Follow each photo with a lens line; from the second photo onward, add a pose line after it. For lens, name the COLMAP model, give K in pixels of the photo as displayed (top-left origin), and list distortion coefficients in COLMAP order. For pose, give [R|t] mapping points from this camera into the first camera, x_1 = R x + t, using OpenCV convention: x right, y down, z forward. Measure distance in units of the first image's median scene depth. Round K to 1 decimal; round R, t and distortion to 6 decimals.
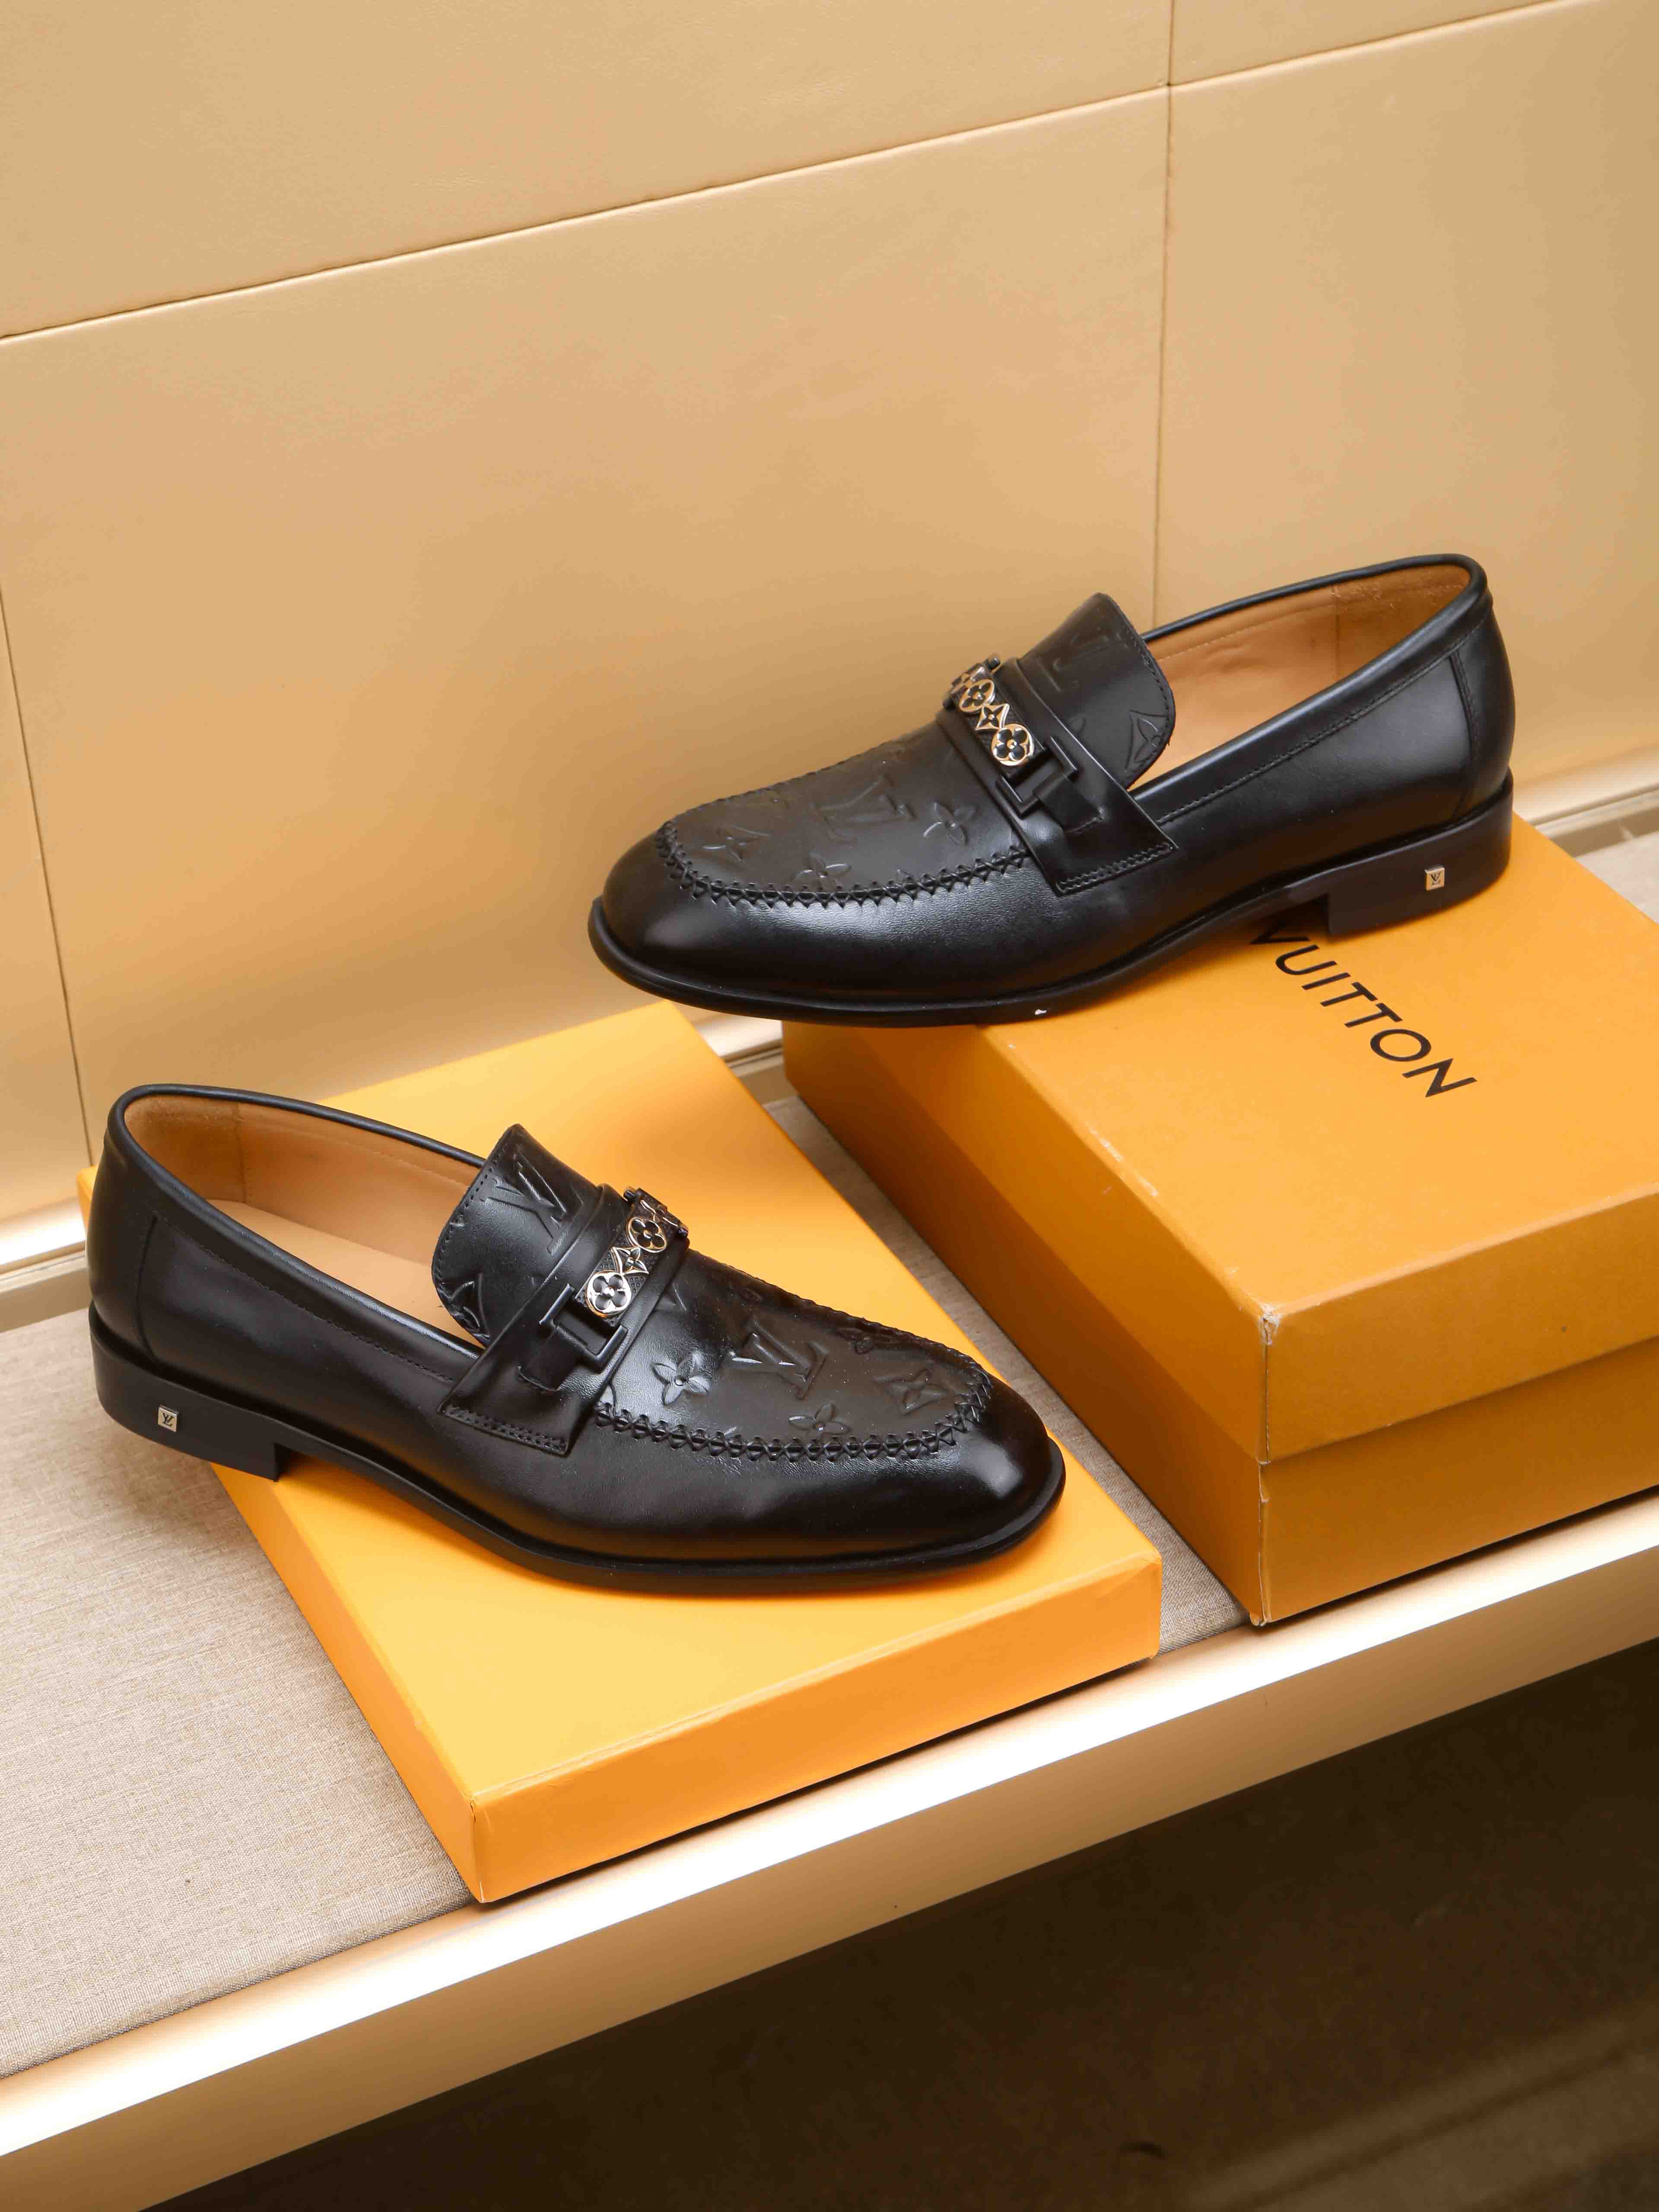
lens RADIAL K [[3967.8, 0, 832.9], [0, 3967.8, 1098.5], [0, 0, 1]] dist [0.139071, 0.074163]
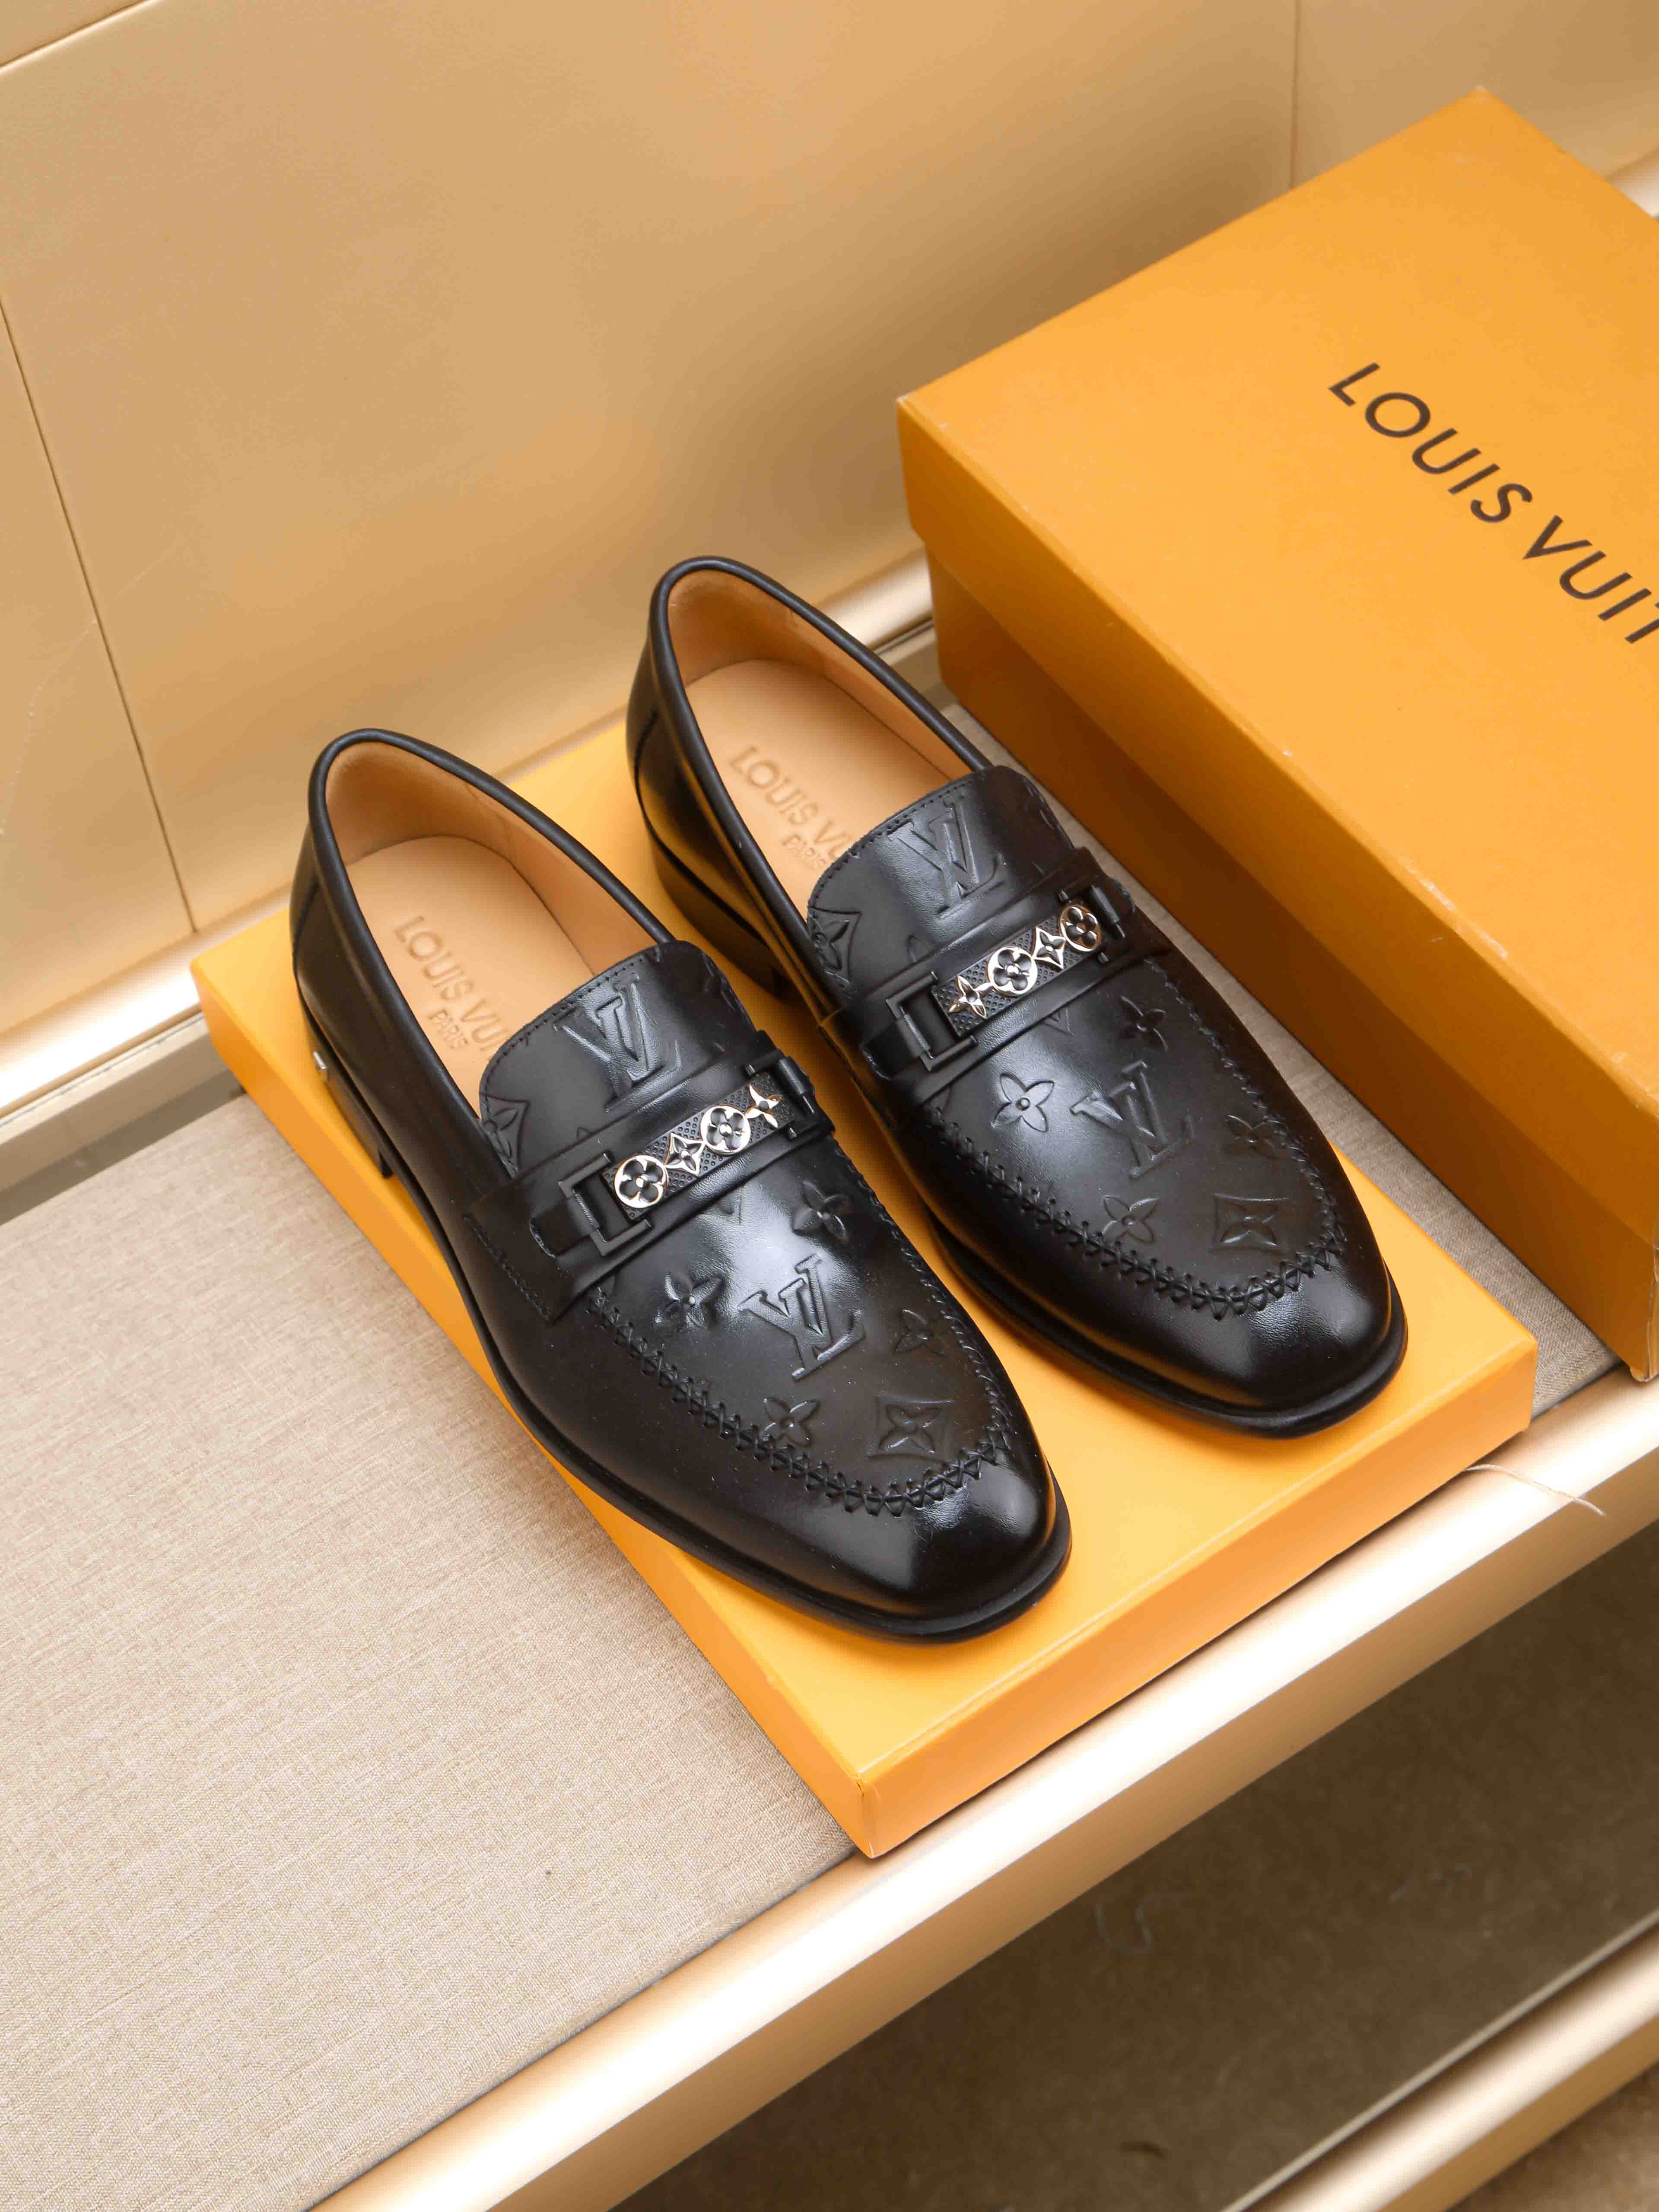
lens RADIAL K [[3967.8, 0, 832.9], [0, 3967.8, 1098.5], [0, 0, 1]] dist [0.139071, 0.074163]
pose [[0.989552, -0.138952, 0.038465, -0.102083], [0.122597, 0.951341, 0.282702, -0.209617], [-0.075876, -0.275033, 0.958436, 0.164771]]
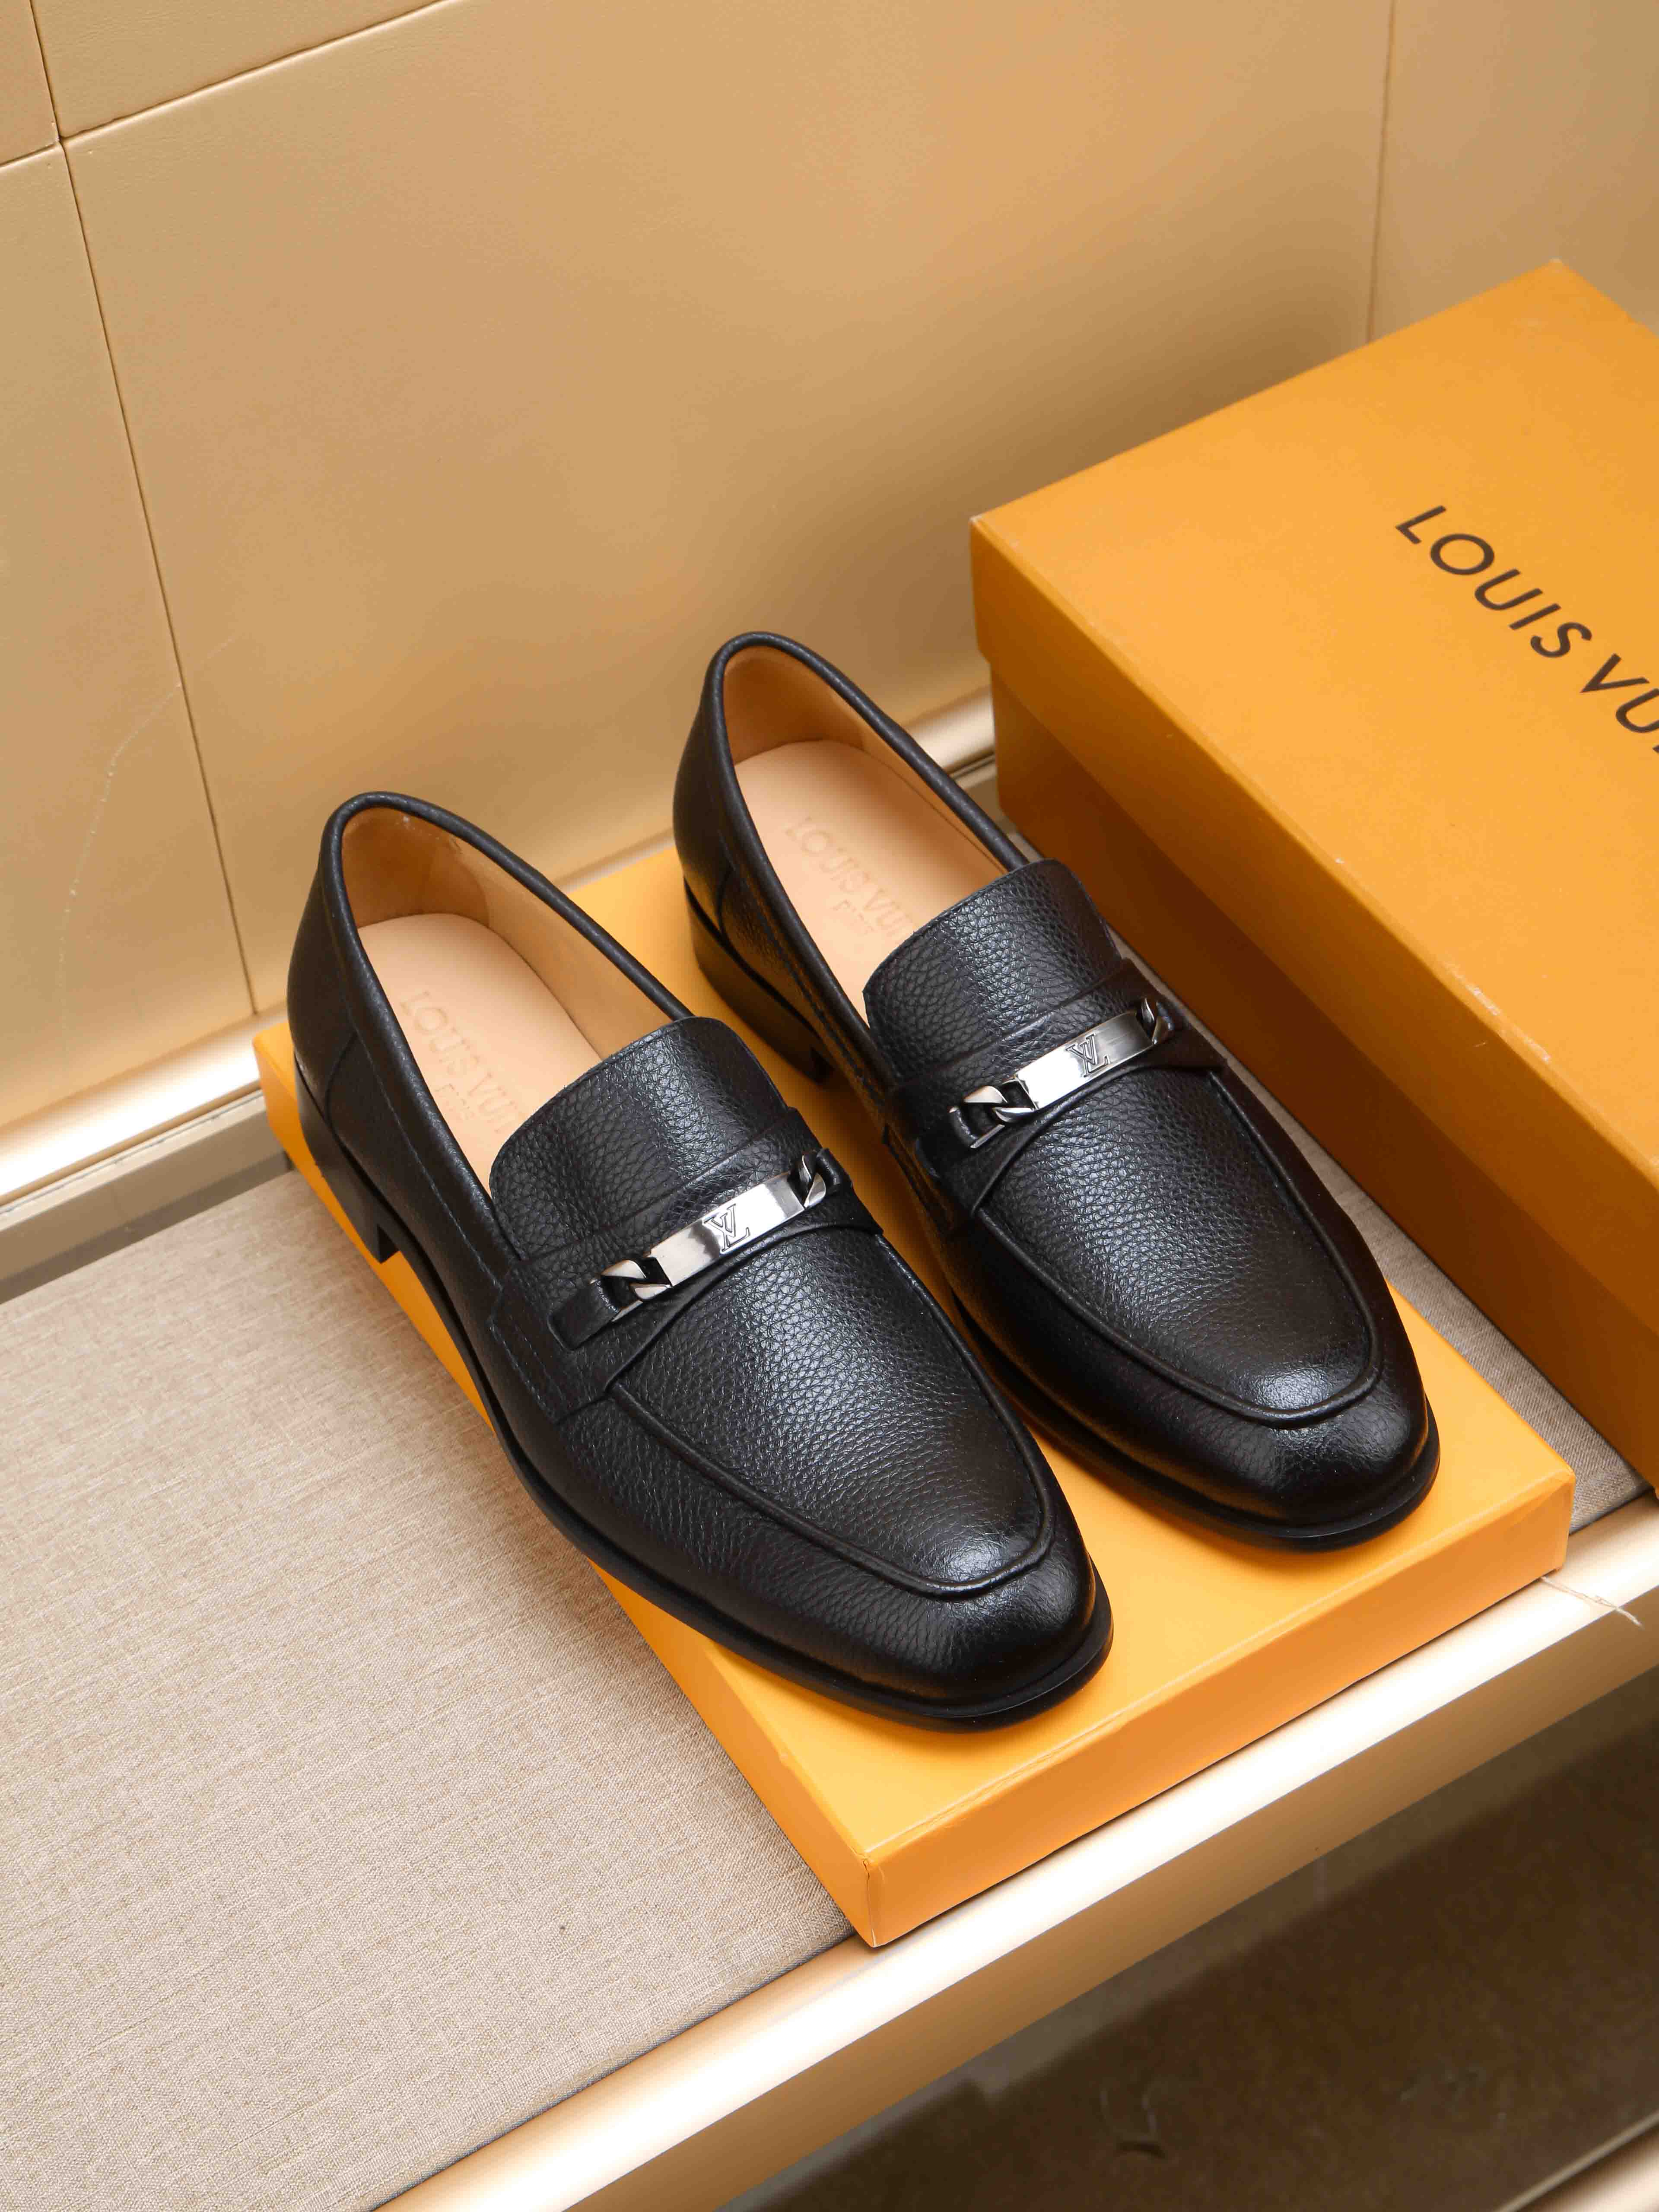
lens RADIAL K [[3967.8, 0, 832.9], [0, 3967.8, 1098.5], [0, 0, 1]] dist [0.139071, 0.074163]
pose [[0.995288, -0.086612, 0.043586, -0.117285], [0.075942, 0.975819, 0.204962, -0.158142], [-0.060284, -0.200686, 0.977799, 0.146448]]
